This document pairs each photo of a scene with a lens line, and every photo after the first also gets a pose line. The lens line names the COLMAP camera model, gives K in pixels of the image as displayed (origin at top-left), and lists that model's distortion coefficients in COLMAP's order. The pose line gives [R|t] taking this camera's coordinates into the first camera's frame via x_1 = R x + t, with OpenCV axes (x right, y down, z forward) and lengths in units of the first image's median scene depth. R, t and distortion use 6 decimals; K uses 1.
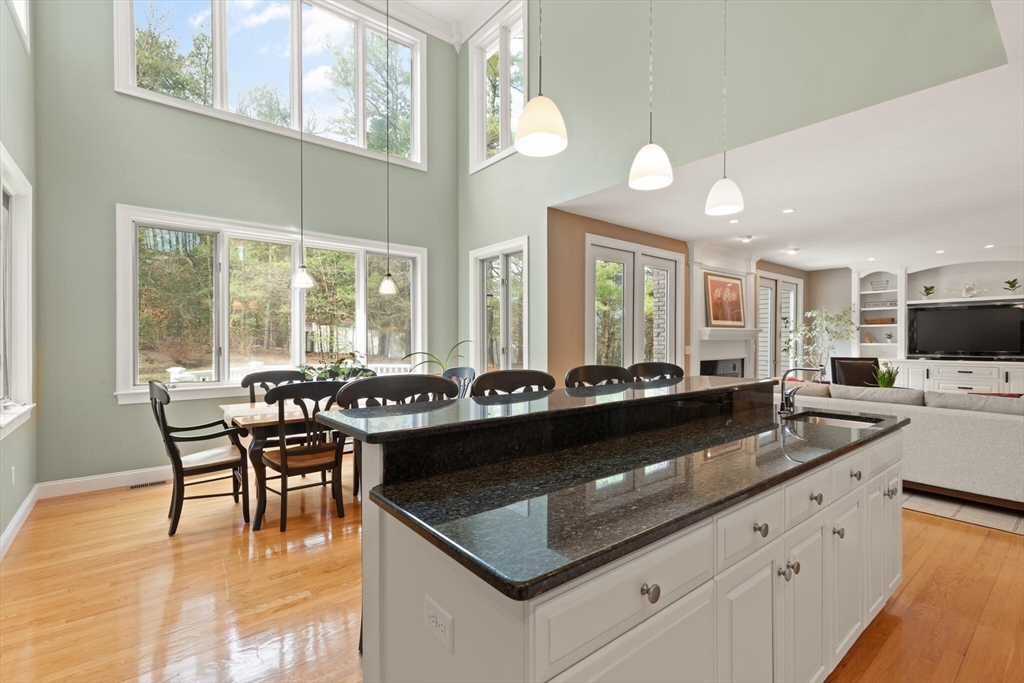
lens RADIAL K [[465.0, 0, 508.6], [0, 465.0, 347.3], [0, 0, 1]] dist [0.008999, -0.000520]
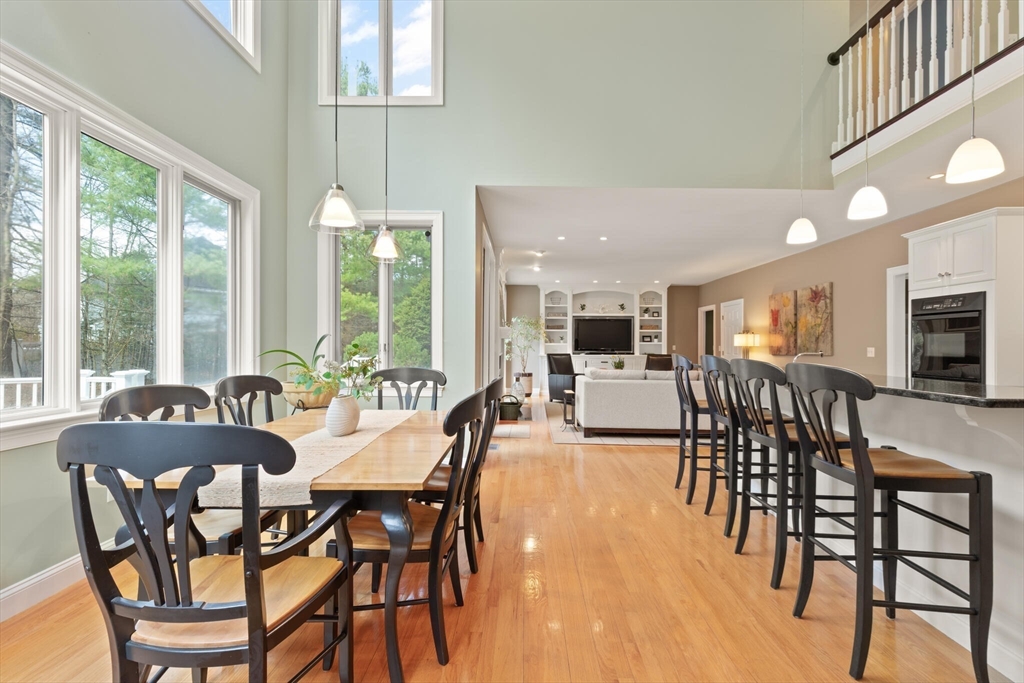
lens RADIAL K [[465.0, 0, 518.9], [0, 465.0, 344.7], [0, 0, 1]] dist [0.008999, -0.000520]
pose [[0.634823, 0.003341, 0.772650, -0.346253], [0.005663, 0.999944, -0.008977, 0.007507], [-0.772636, 0.010074, 0.634769, 0.234844]]
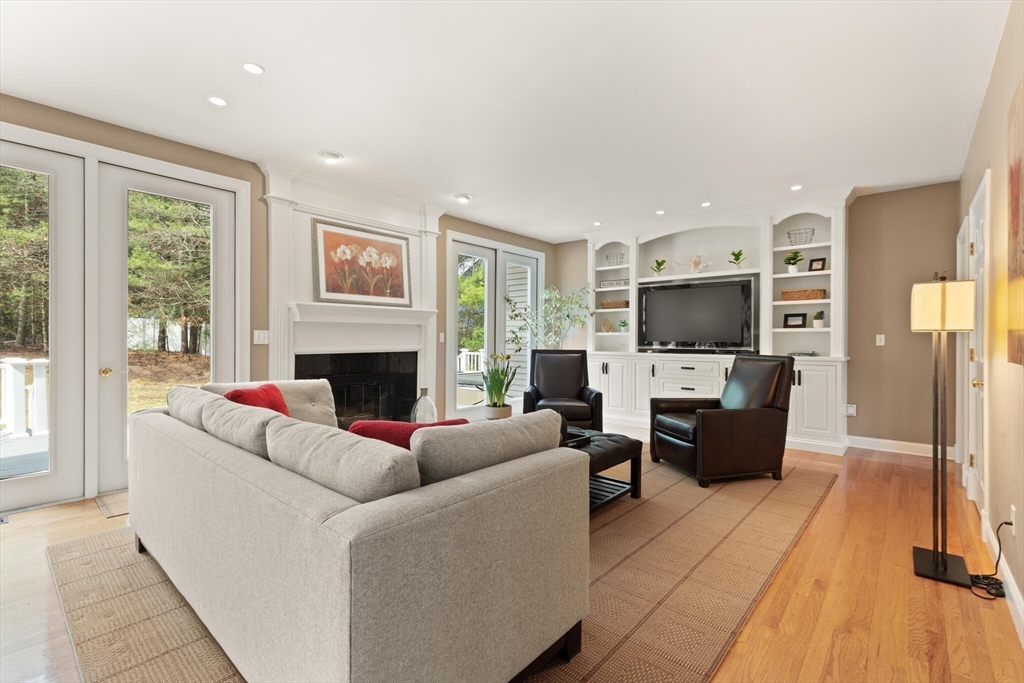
lens RADIAL K [[465.0, 0, 512.1], [0, 465.0, 342.9], [0, 0, 1]] dist [0.008999, -0.000520]
pose [[0.983382, 0.002828, 0.181528, 0.507379], [-0.001991, 0.999987, -0.004793, 0.013829], [-0.181540, 0.004352, 0.983374, 0.271399]]
